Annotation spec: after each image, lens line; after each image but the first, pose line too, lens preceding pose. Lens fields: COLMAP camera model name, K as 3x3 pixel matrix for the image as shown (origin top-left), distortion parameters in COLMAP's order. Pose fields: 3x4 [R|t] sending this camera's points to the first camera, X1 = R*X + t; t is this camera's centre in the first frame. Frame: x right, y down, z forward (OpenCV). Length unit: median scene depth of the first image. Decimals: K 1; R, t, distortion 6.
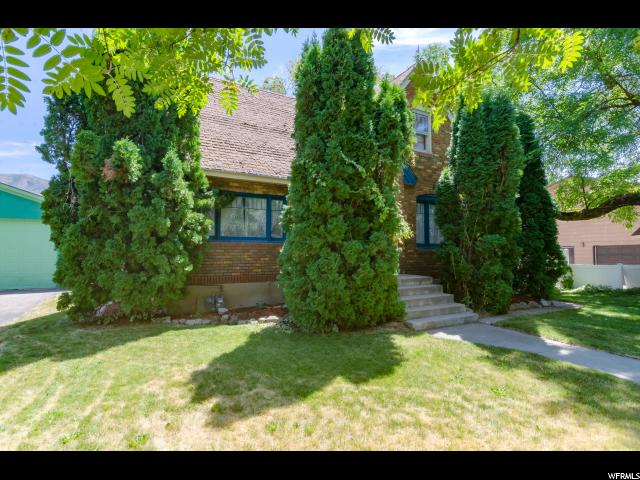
lens RADIAL K [[355.7, 0, 320.0], [0, 355.7, 240.2], [0, 0, 1]] dist [-0.002546, -0.000226]
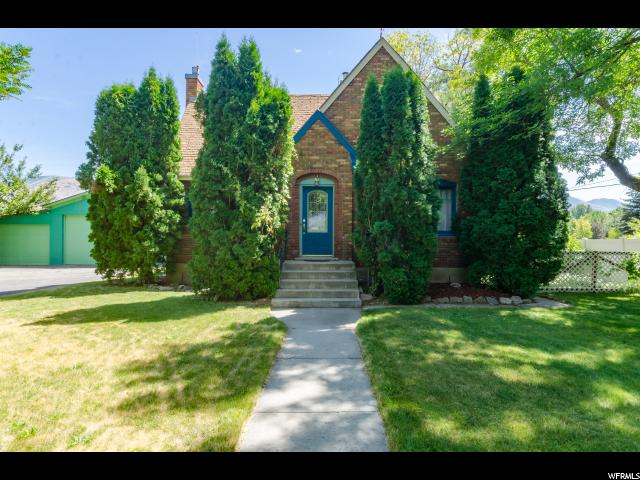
lens RADIAL K [[389.4, 0, 320.1], [0, 389.4, 240.1], [0, 0, 1]] dist [0.002226, 0.000176]
pose [[0.859914, 0.002181, -0.510434, 0.959817], [0.013085, 0.999568, 0.026316, 0.008741], [0.510271, -0.029309, 0.859514, 0.000684]]
